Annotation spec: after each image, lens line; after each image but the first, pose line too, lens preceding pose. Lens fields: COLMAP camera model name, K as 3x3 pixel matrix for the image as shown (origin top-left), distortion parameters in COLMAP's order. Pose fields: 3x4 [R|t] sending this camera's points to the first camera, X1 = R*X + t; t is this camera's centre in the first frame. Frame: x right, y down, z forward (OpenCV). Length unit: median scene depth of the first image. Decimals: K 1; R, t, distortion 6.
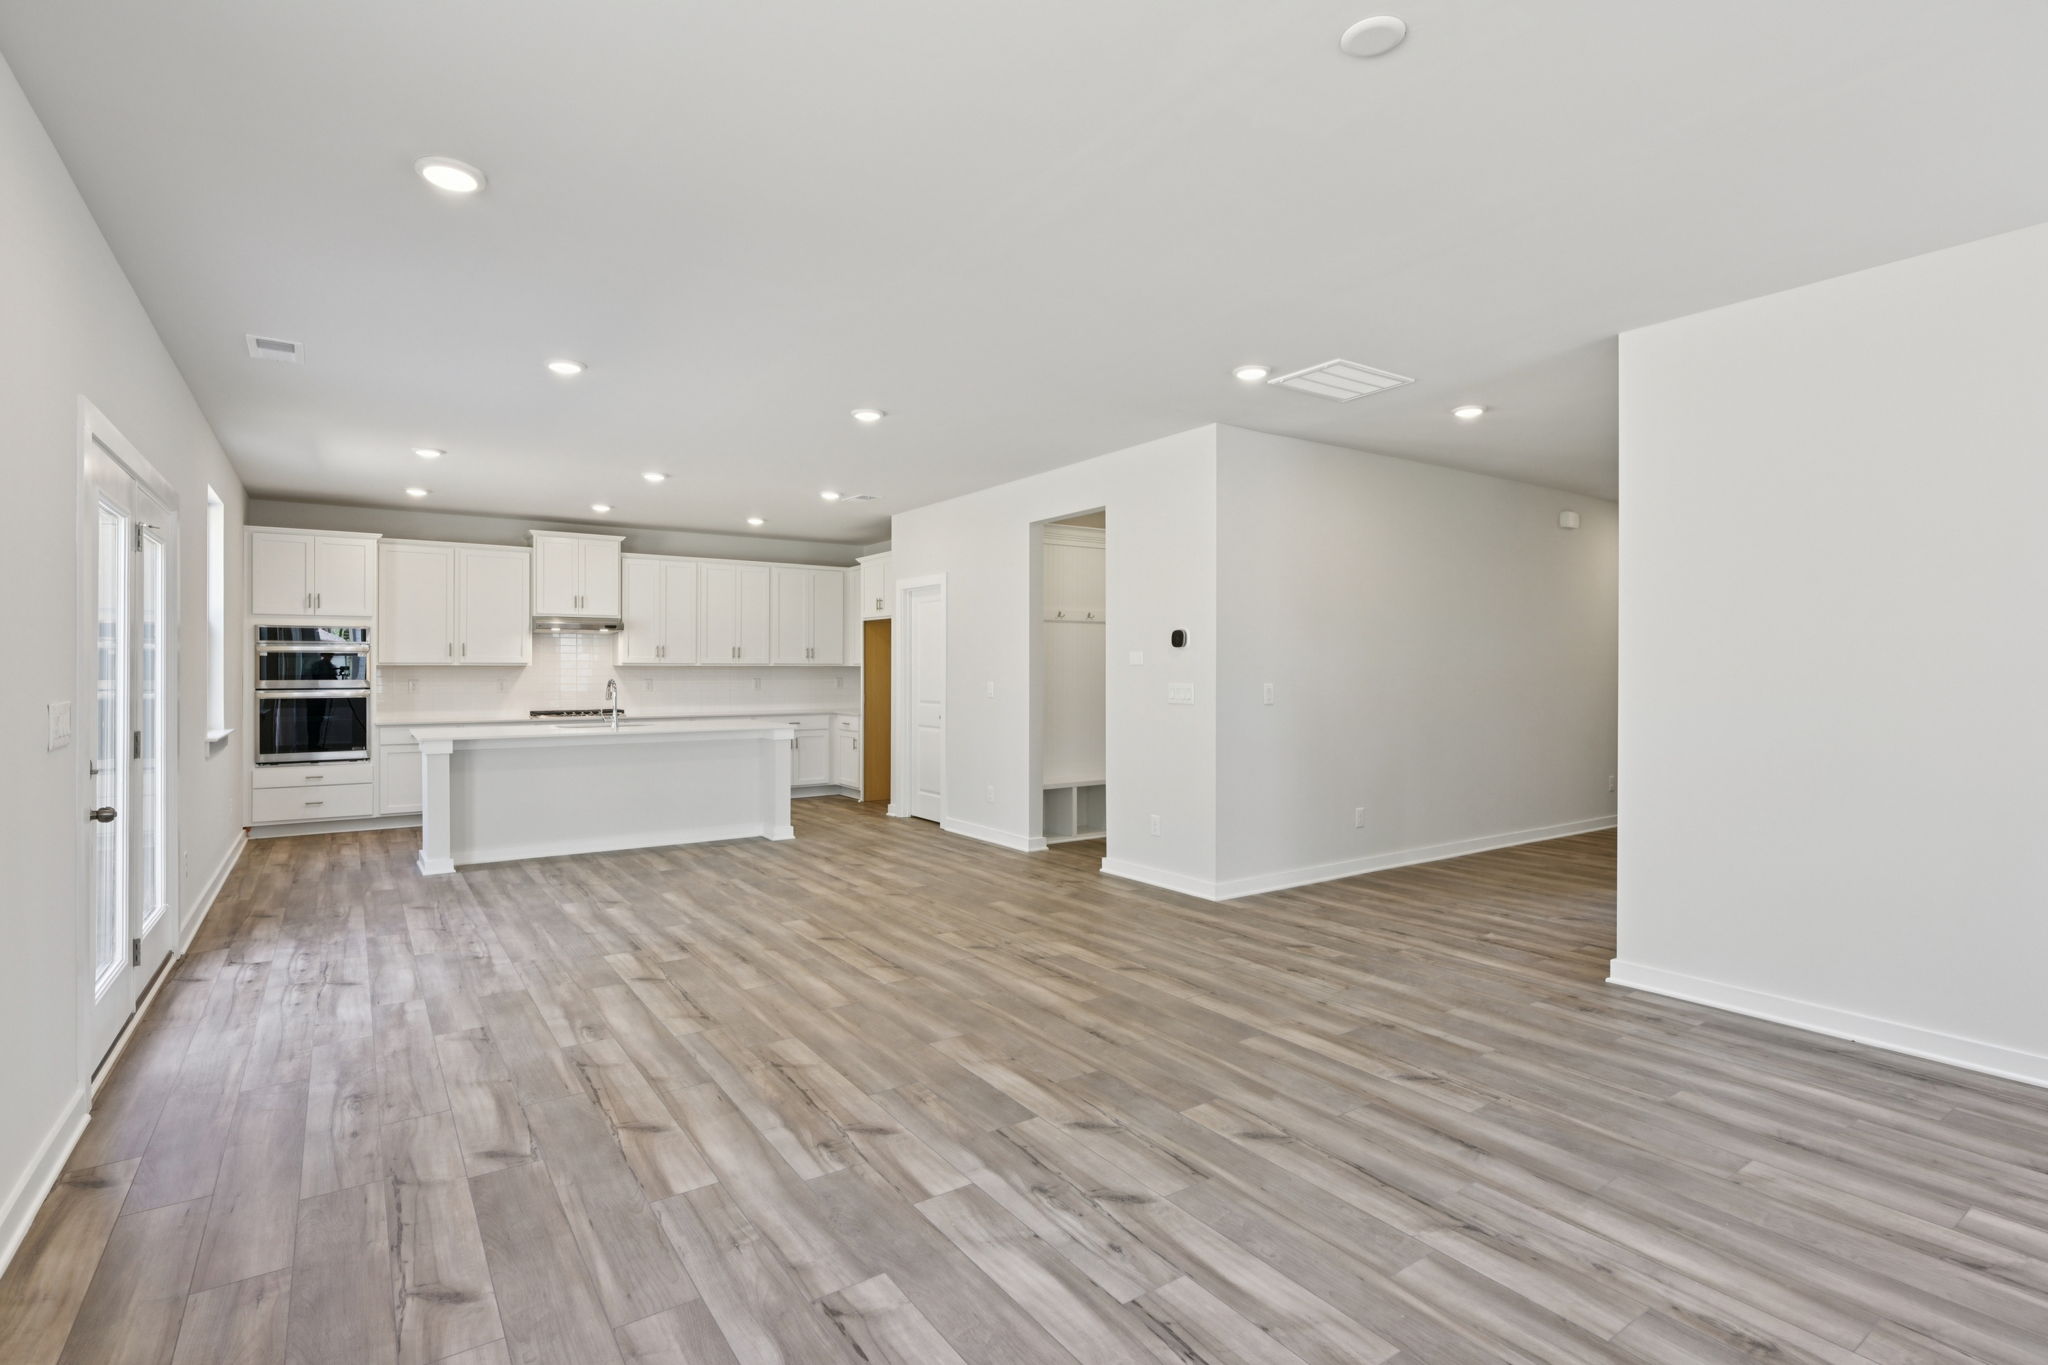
lens RADIAL K [[983.6, 0, 1017.4], [0, 983.6, 682.7], [0, 0, 1]] dist [-0.000515, 0.000303]
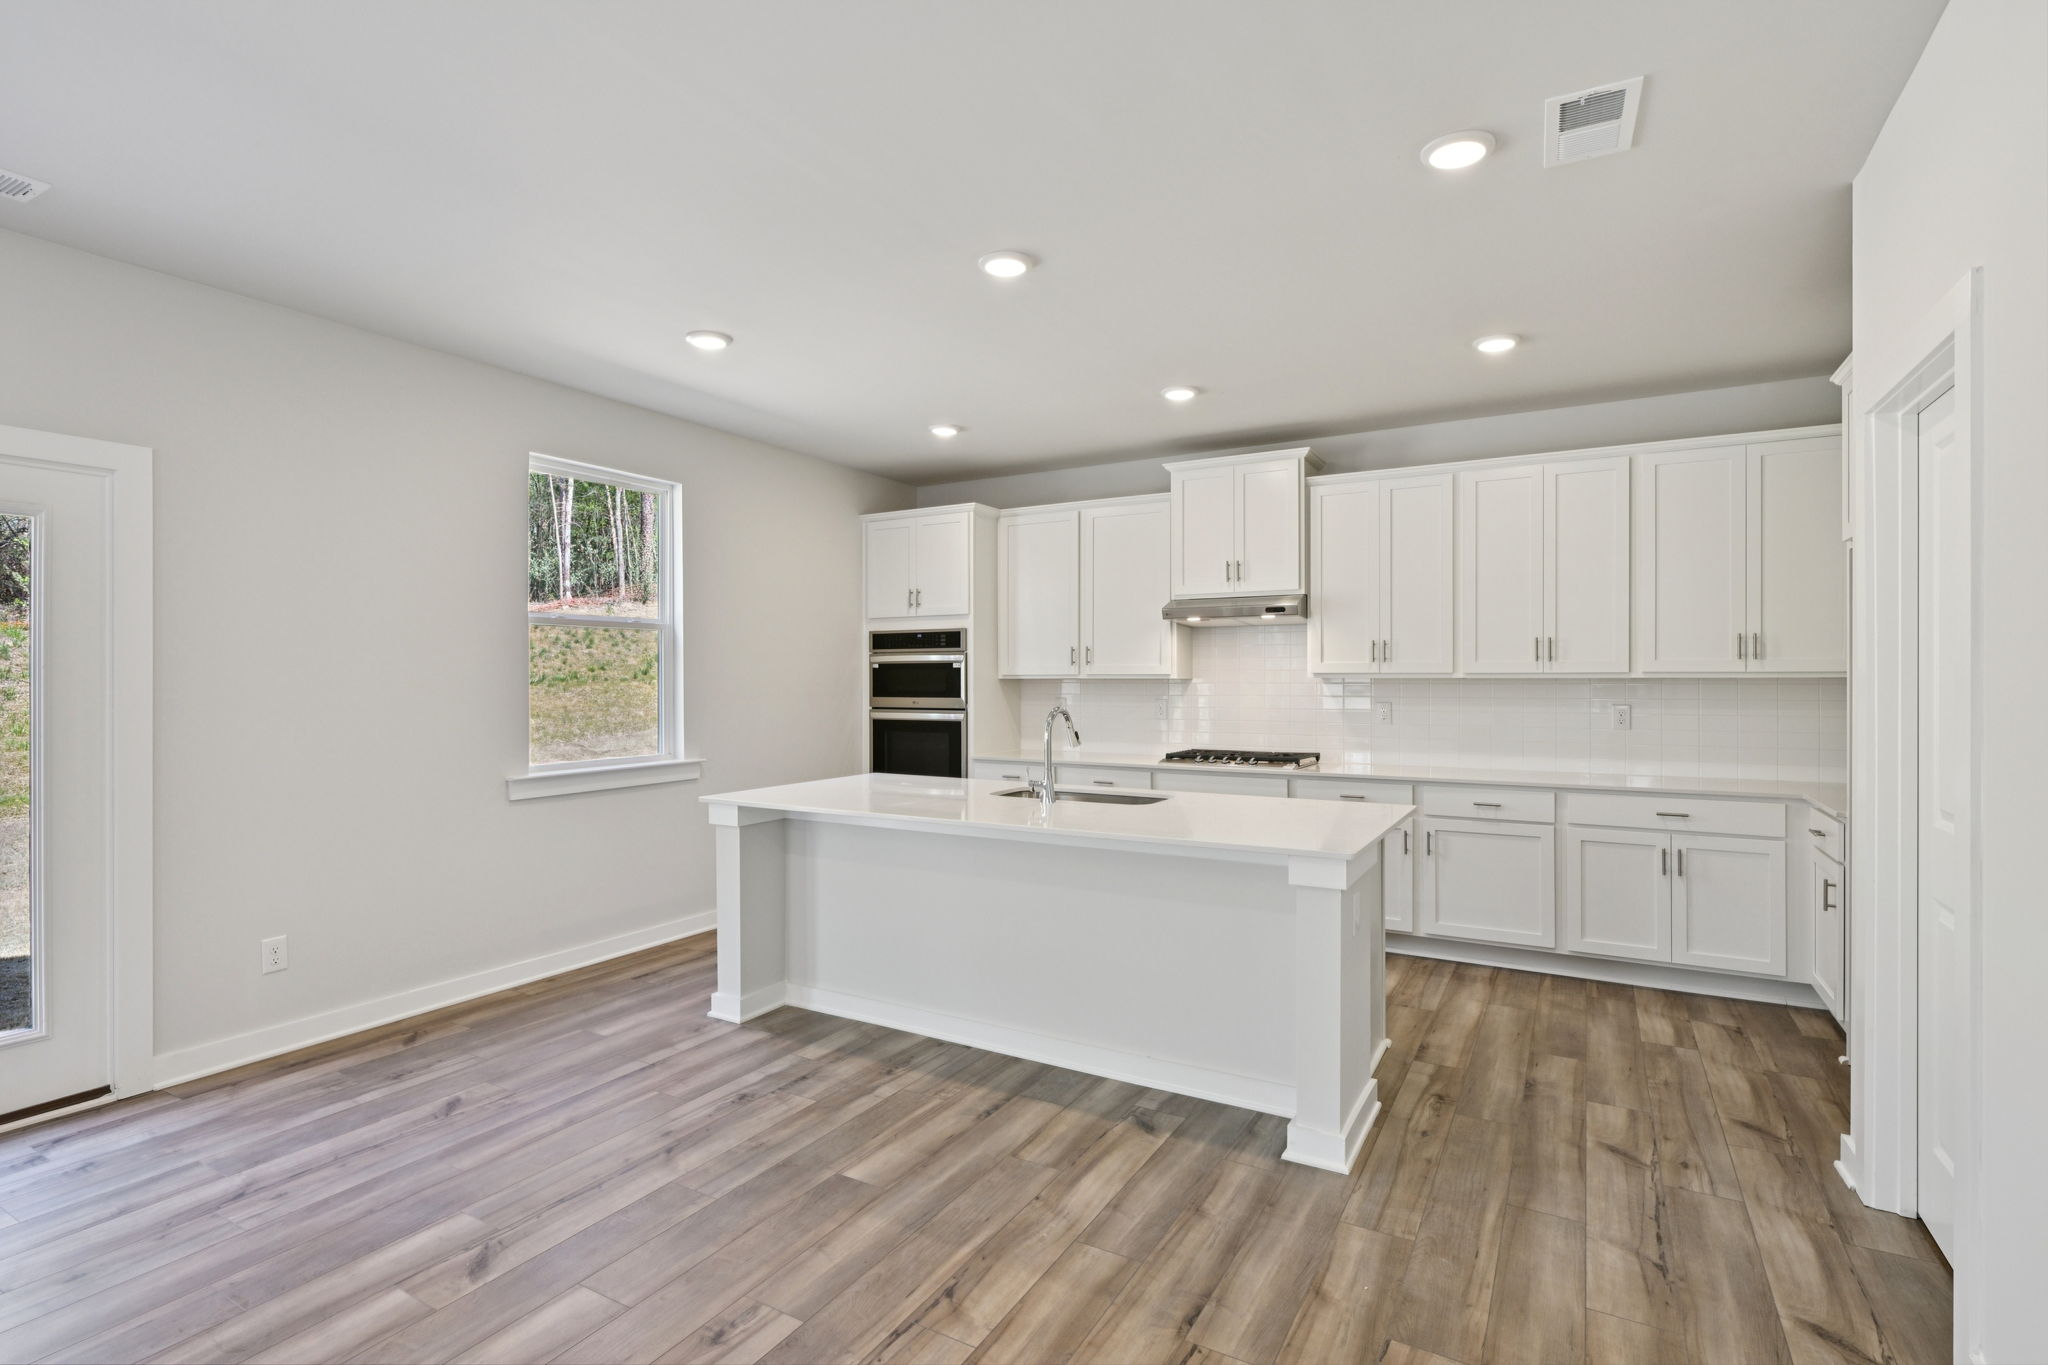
lens RADIAL K [[983.6, 0, 1018.7], [0, 983.6, 673.6], [0, 0, 1]] dist [-0.000515, 0.000303]
pose [[0.428790, -0.005515, -0.903388, 0.072389], [-0.009408, 0.999900, -0.010570, -0.025787], [0.903355, 0.013031, 0.428695, 1.279542]]
